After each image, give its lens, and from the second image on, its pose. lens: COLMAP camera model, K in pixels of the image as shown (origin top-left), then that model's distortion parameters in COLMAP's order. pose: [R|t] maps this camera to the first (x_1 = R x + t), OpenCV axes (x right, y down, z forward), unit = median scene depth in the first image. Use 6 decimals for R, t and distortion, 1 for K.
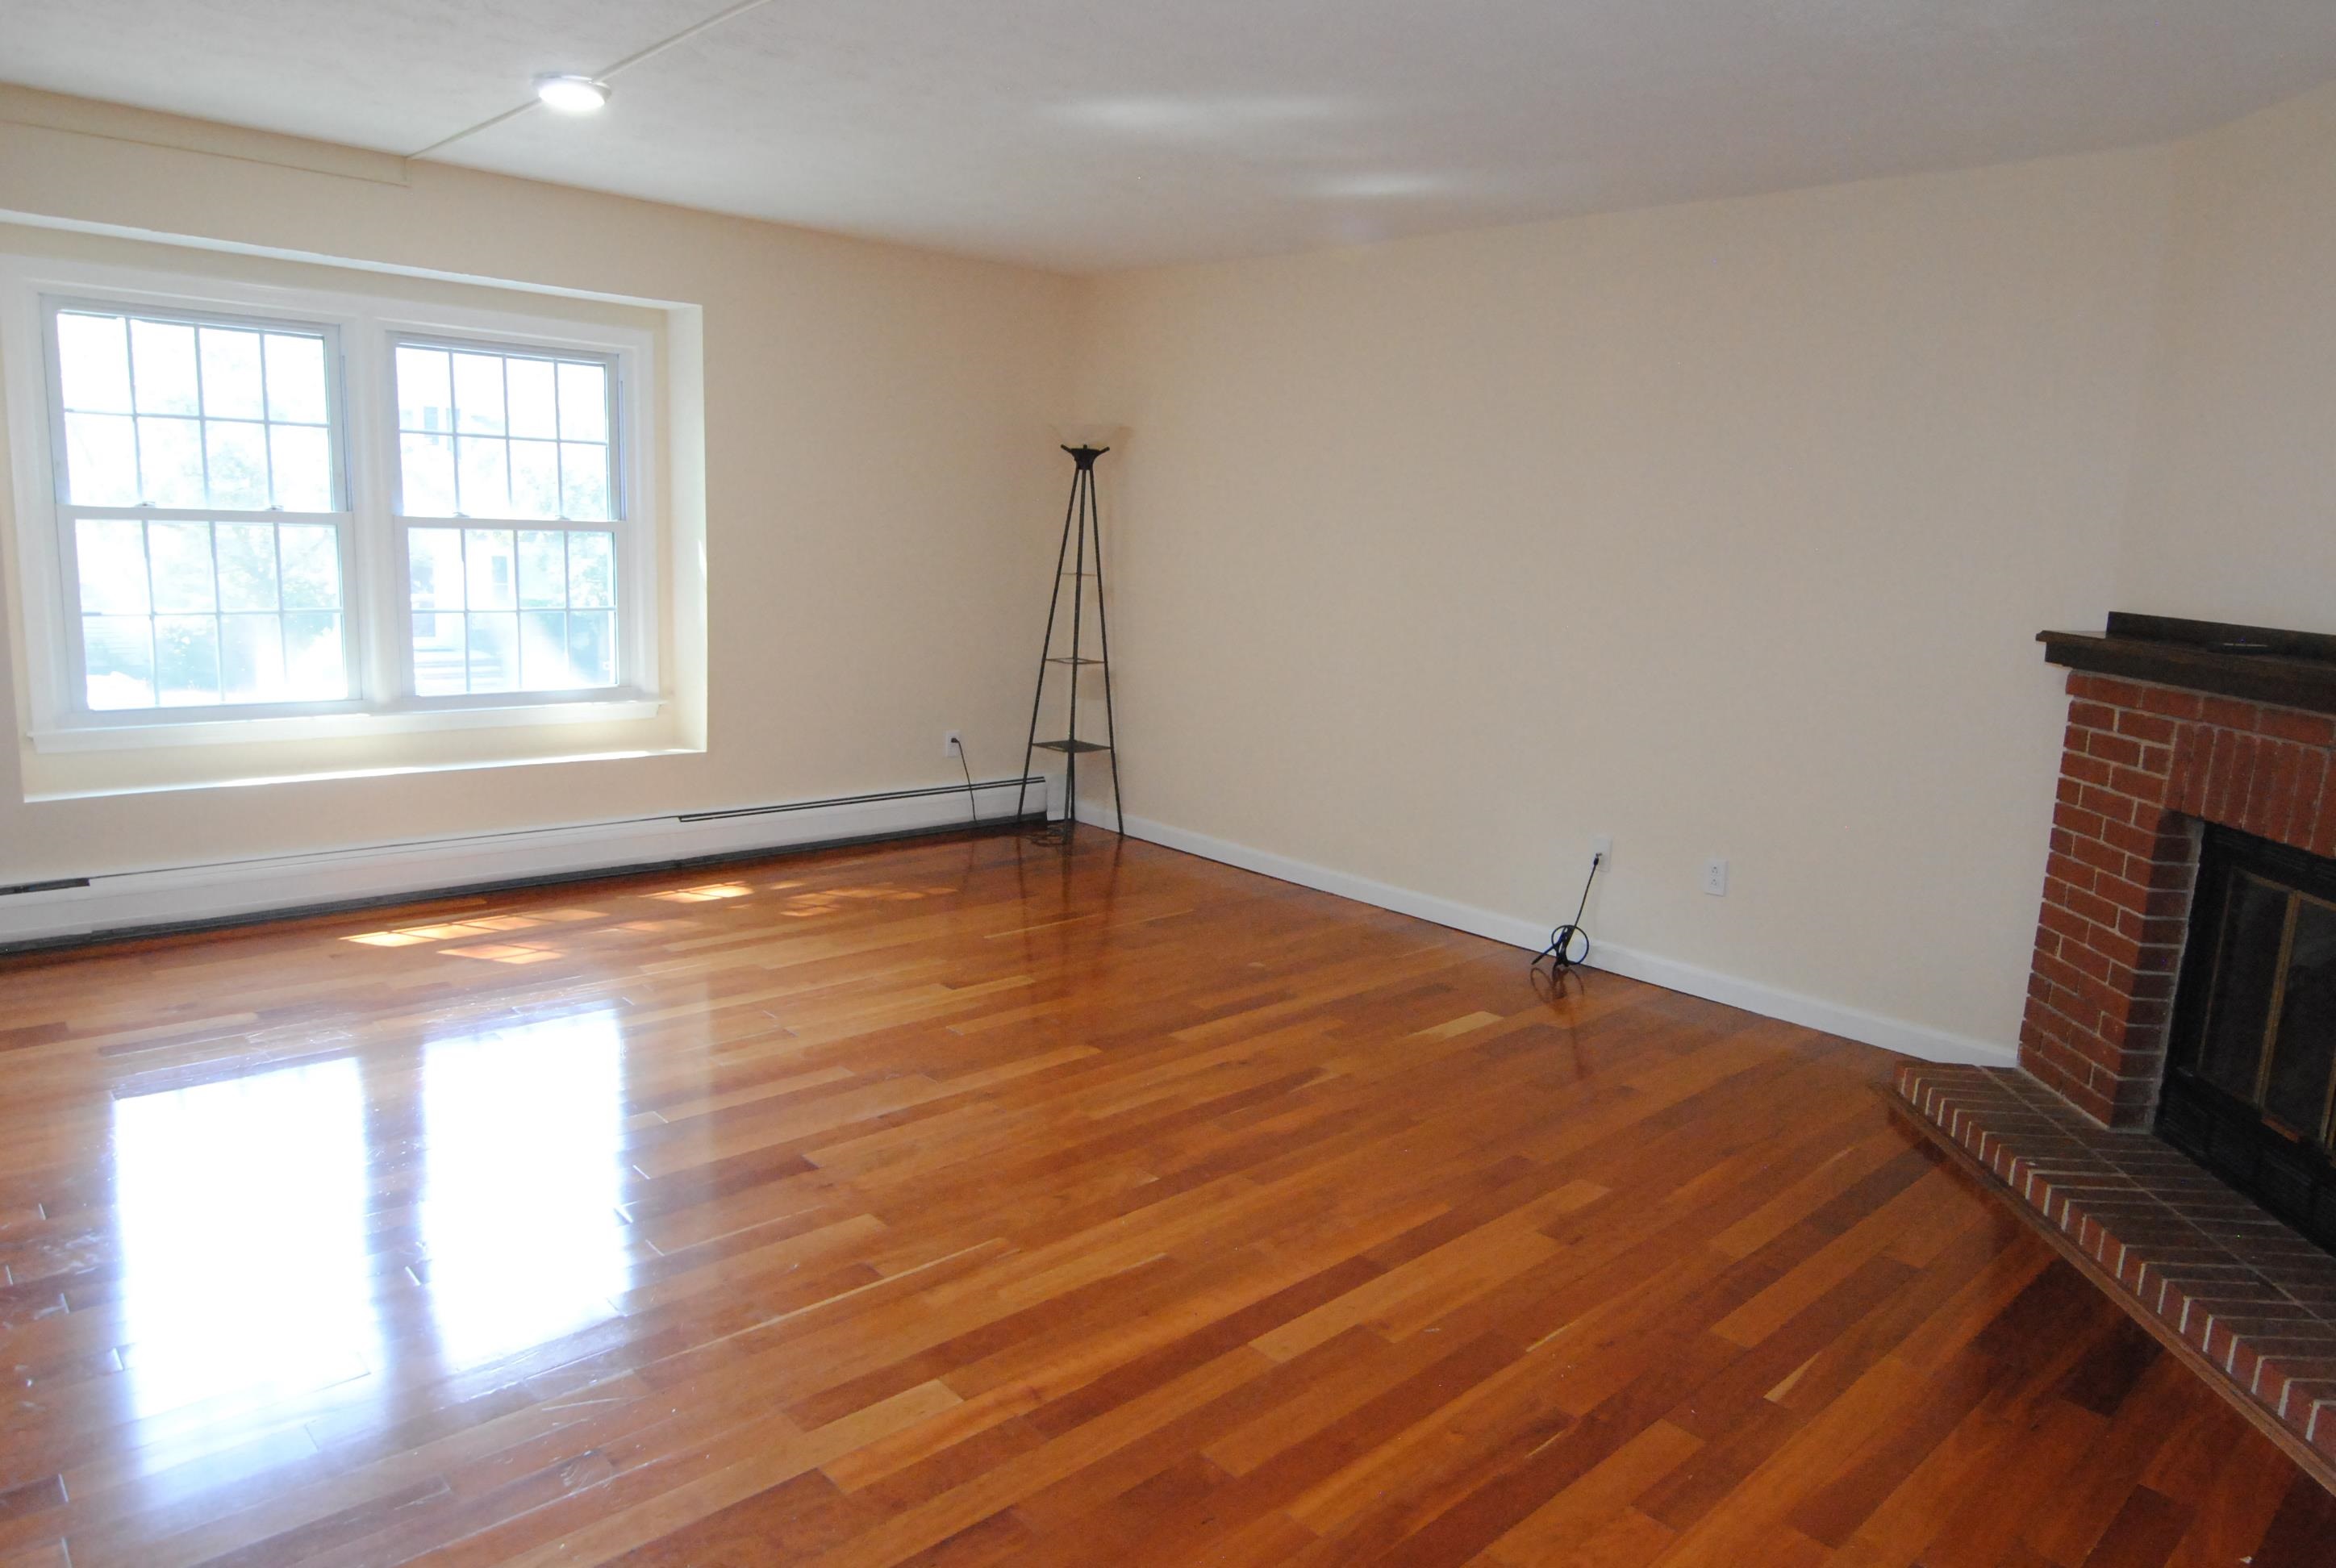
lens RADIAL K [[1457.6, 0, 1188.0], [0, 1457.6, 791.9], [0, 0, 1]] dist [-0.001719, -0.003291]
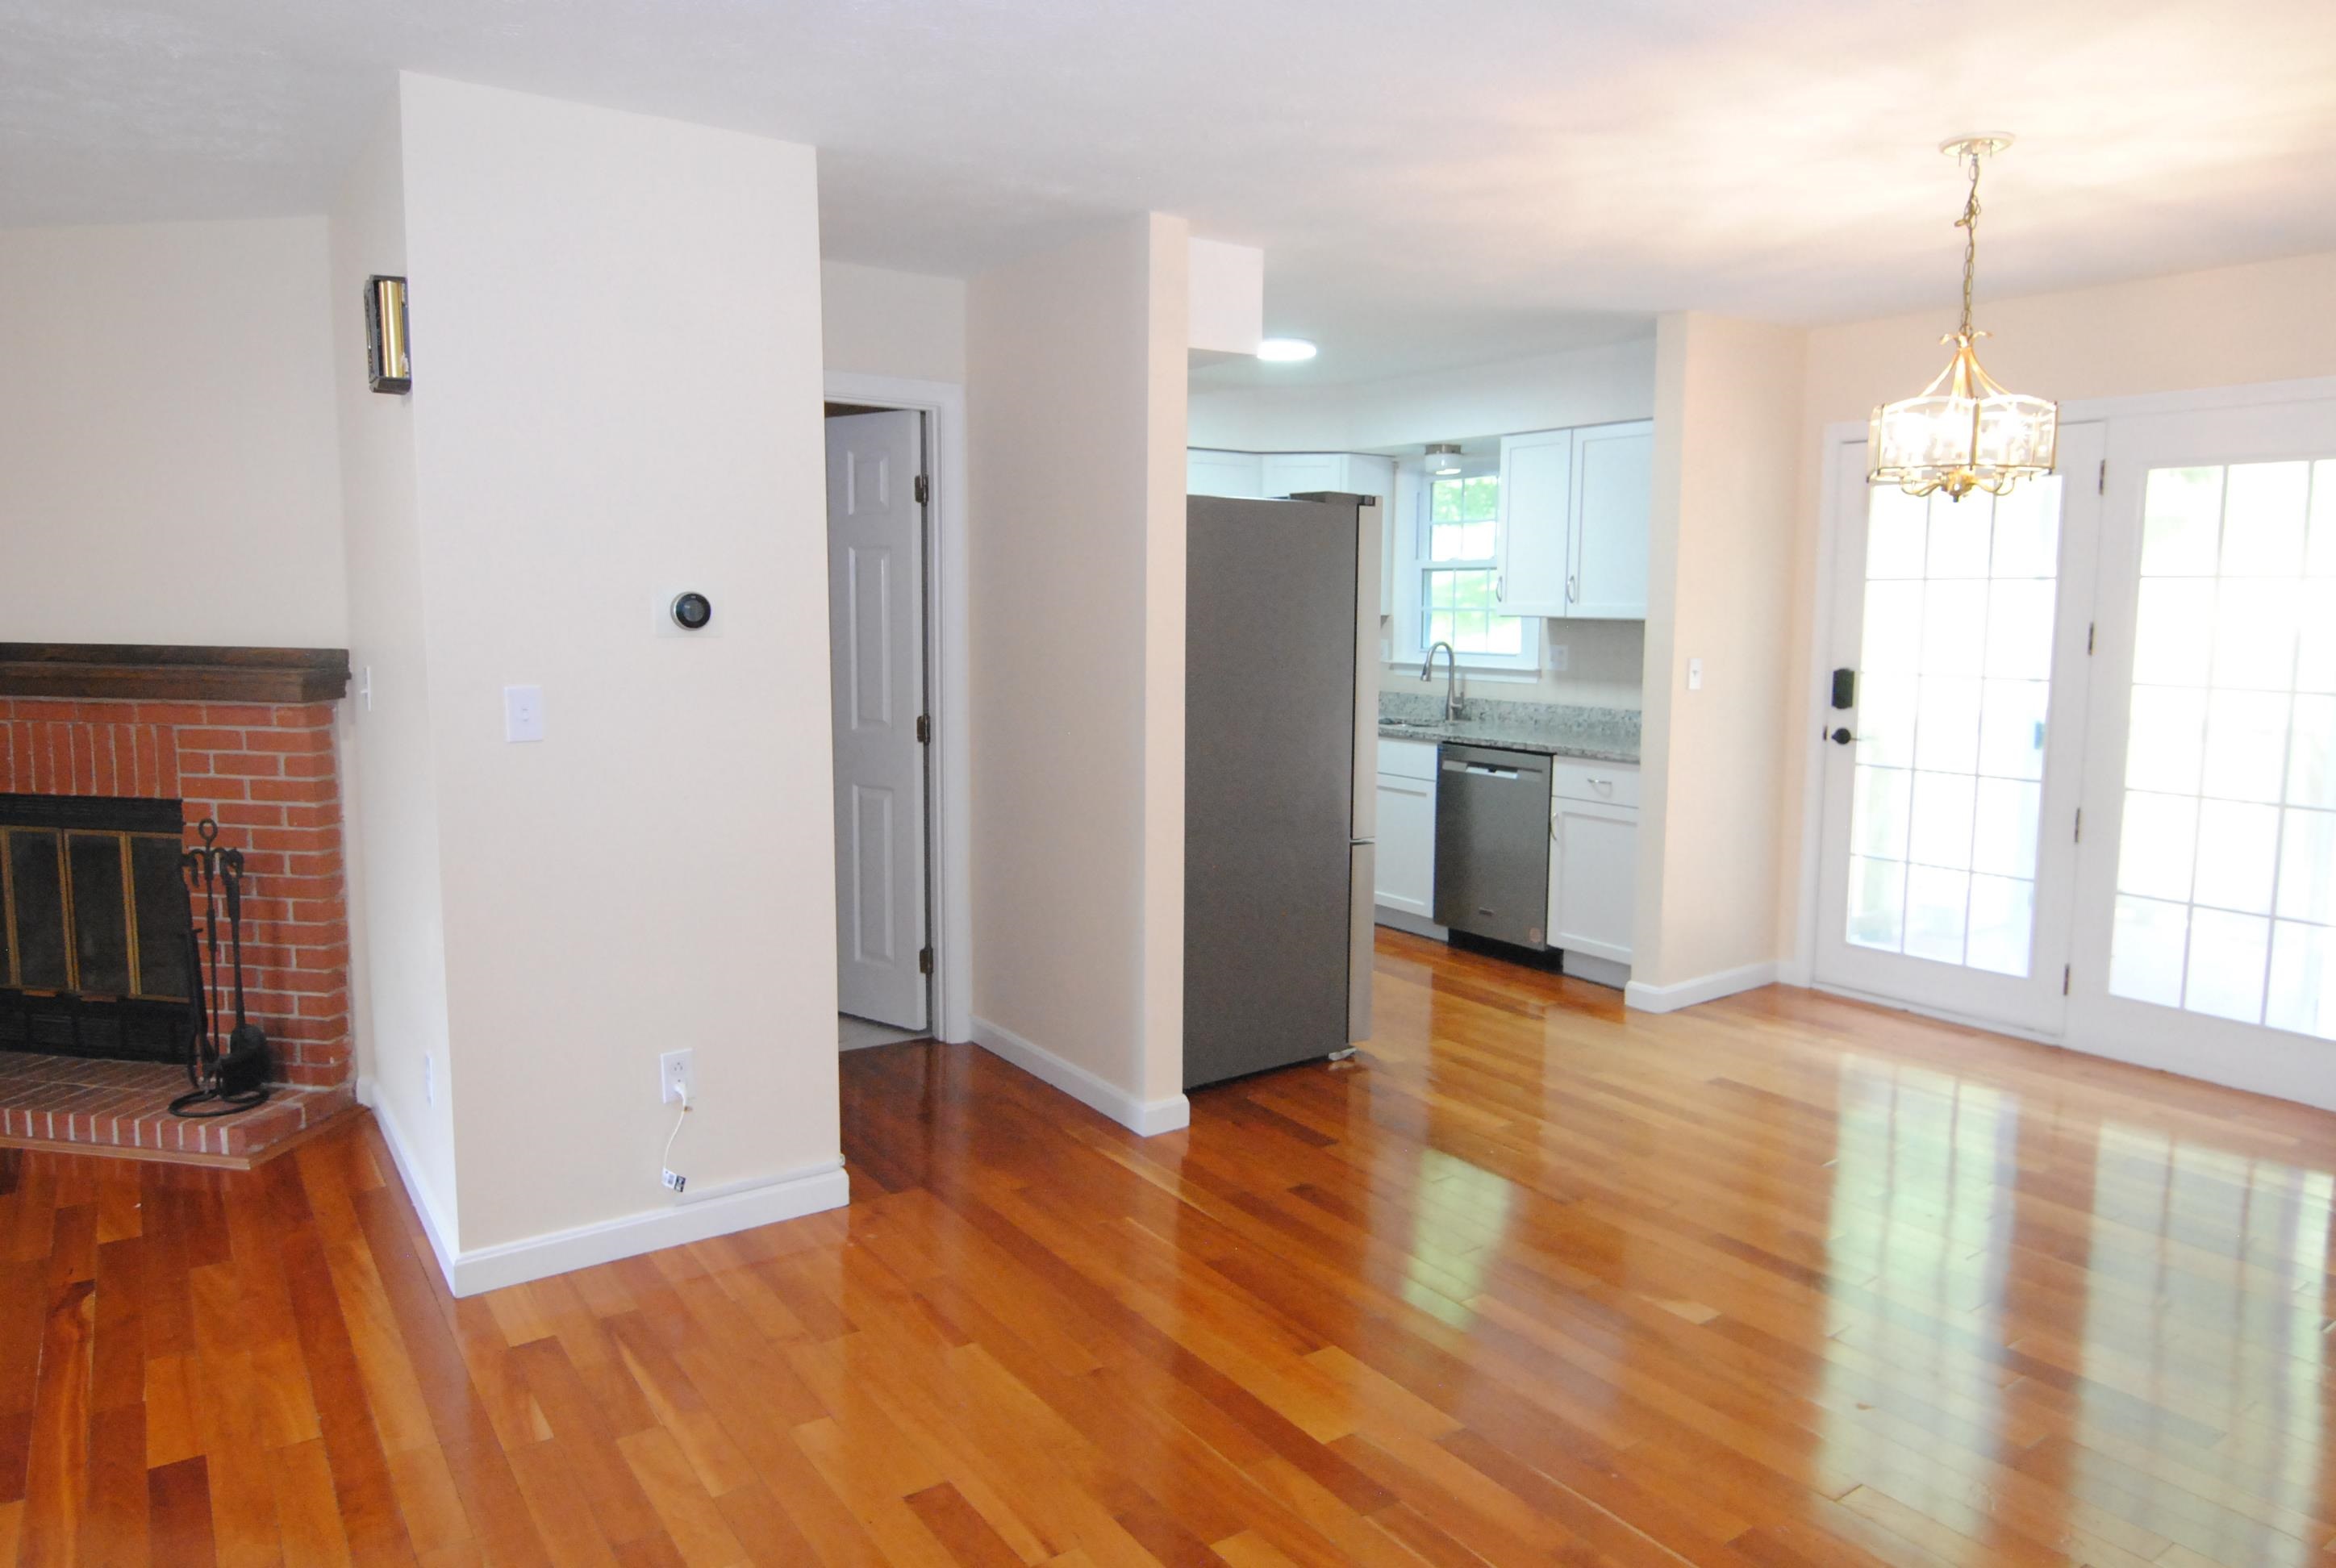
lens RADIAL K [[1461.5, 0, 1172.6], [0, 1461.5, 776.1], [0, 0, 1]] dist [0.003842, -0.013103]
pose [[0.144696, -0.156635, 0.977000, -0.245495], [0.178470, 0.975328, 0.129935, 0.022587], [-0.973248, 0.155564, 0.169081, -0.190055]]
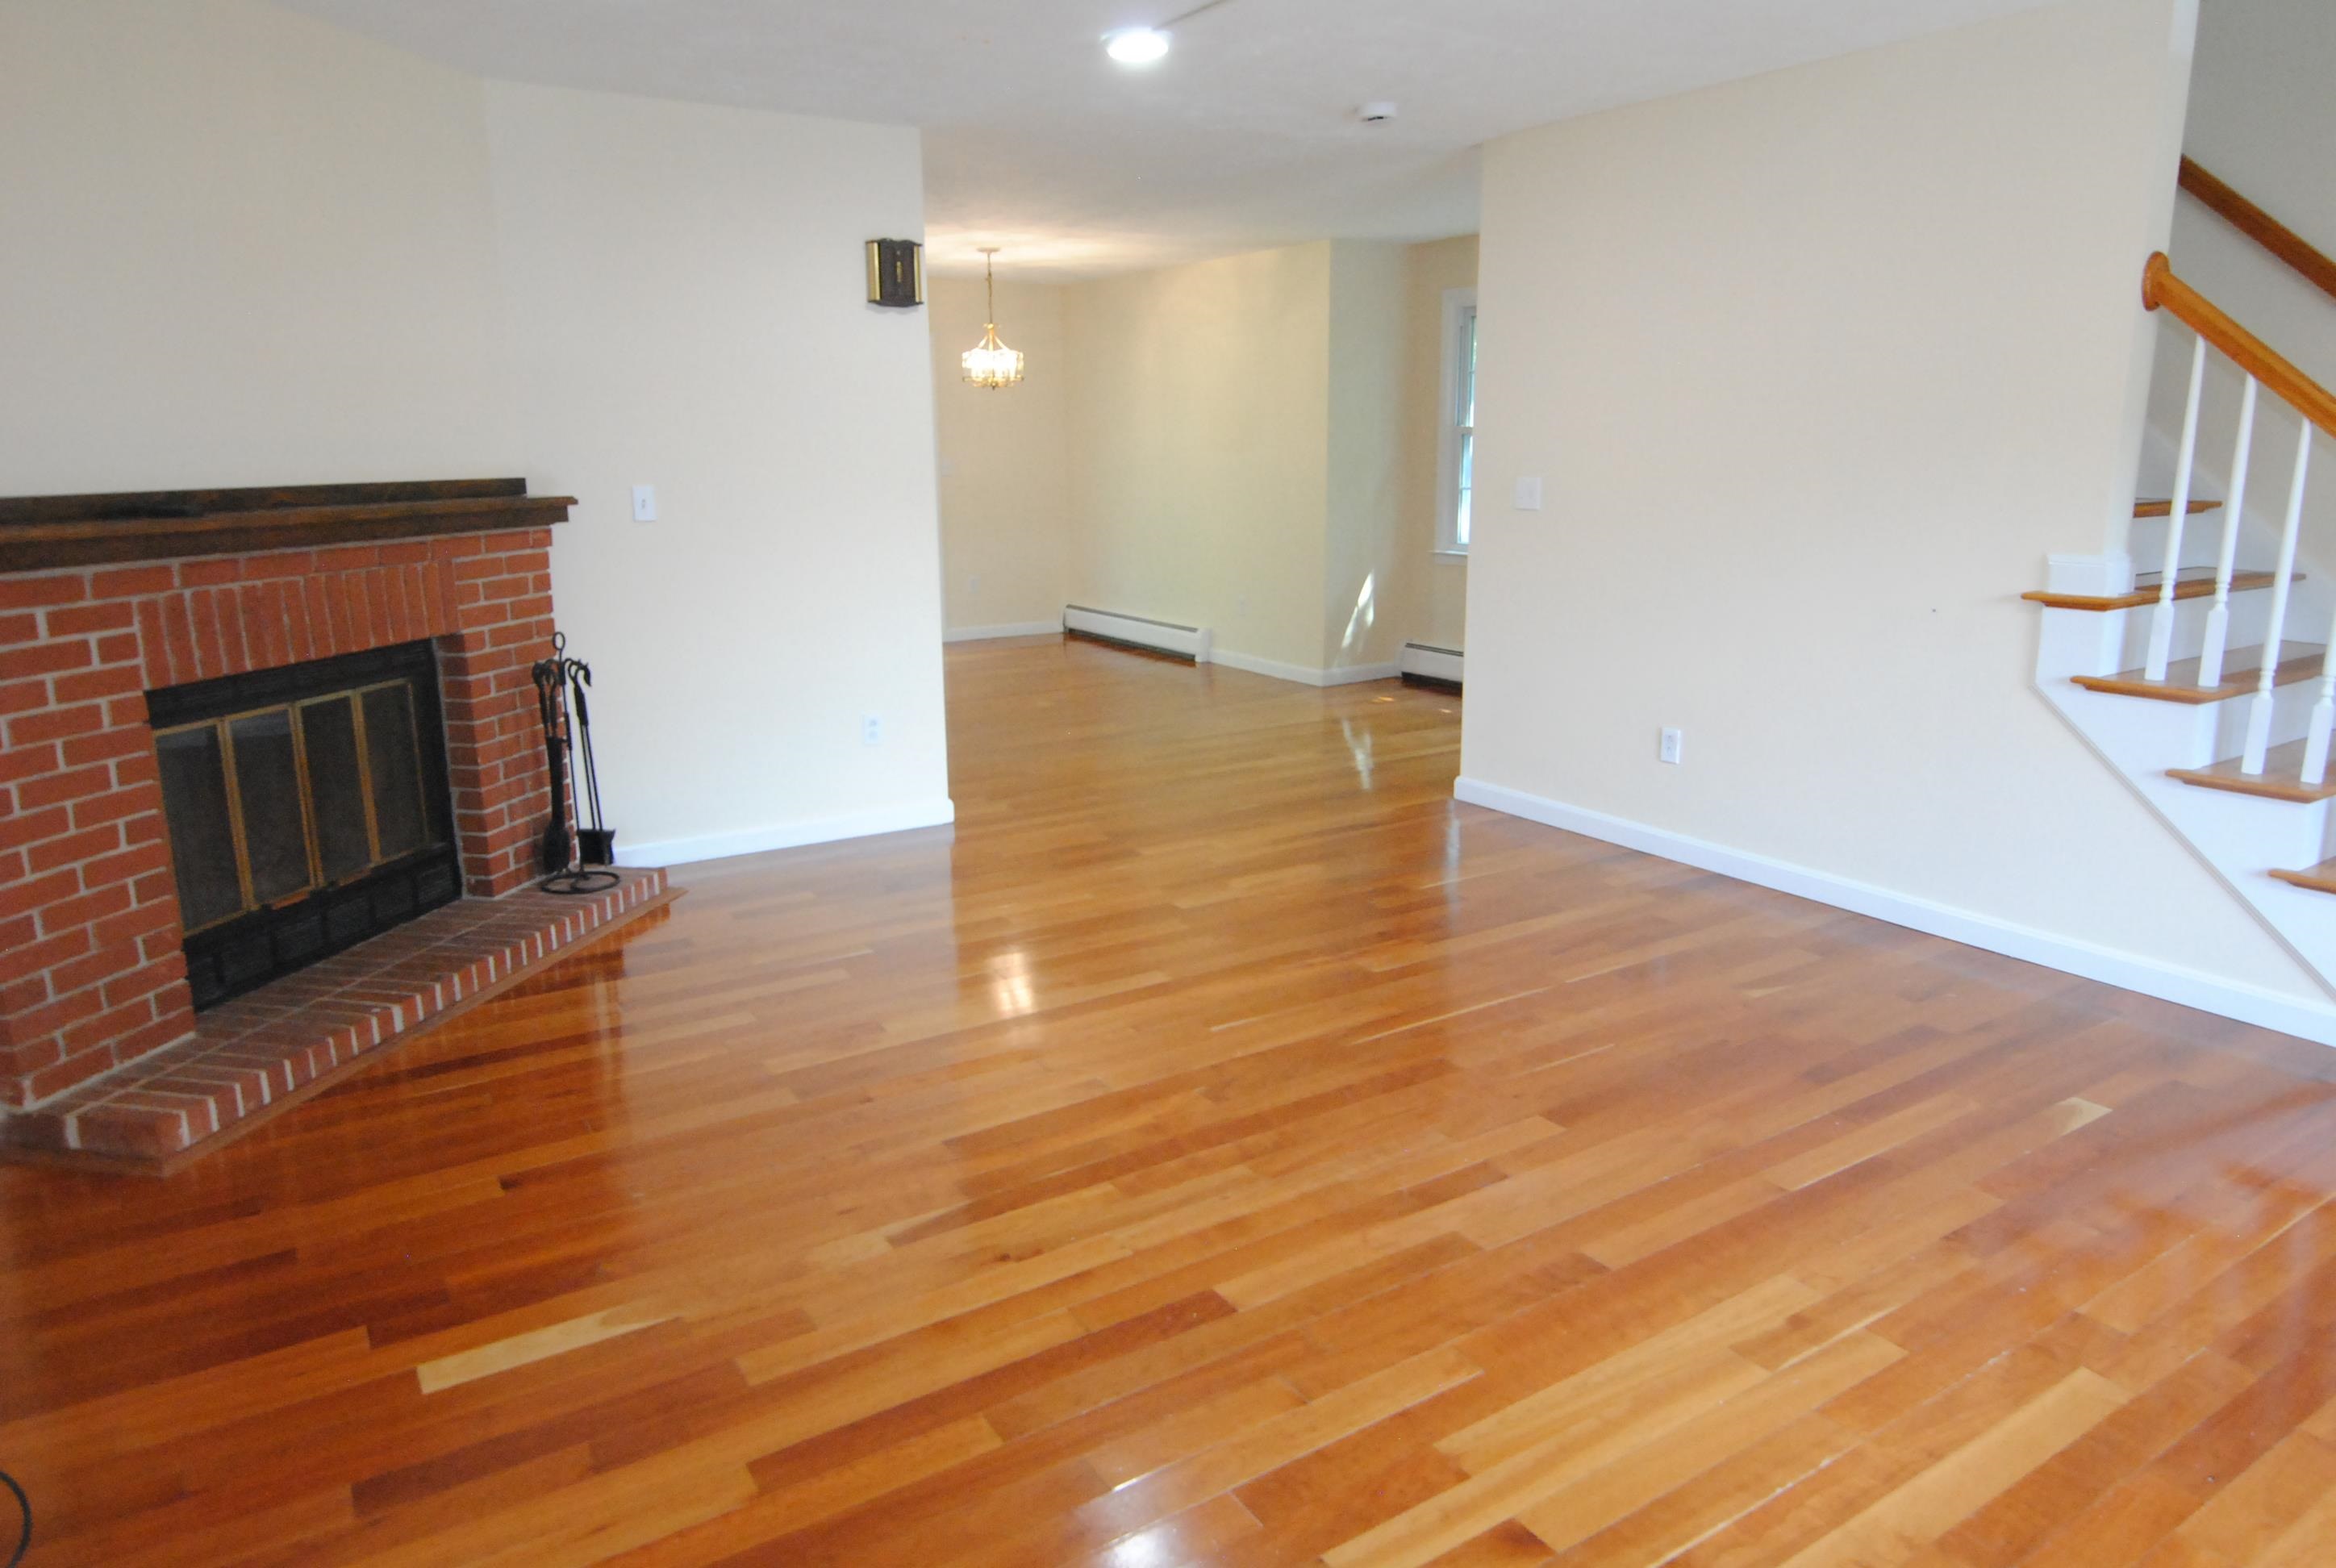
lens RADIAL K [[1461.5, 0, 1185.4], [0, 1461.5, 789.0], [0, 0, 1]] dist [0.003842, -0.013103]
pose [[-0.982676, -0.080405, 0.166984, -0.099414], [-0.004903, 0.911952, 0.410267, -0.200937], [-0.185269, 0.402341, -0.896547, 1.082236]]
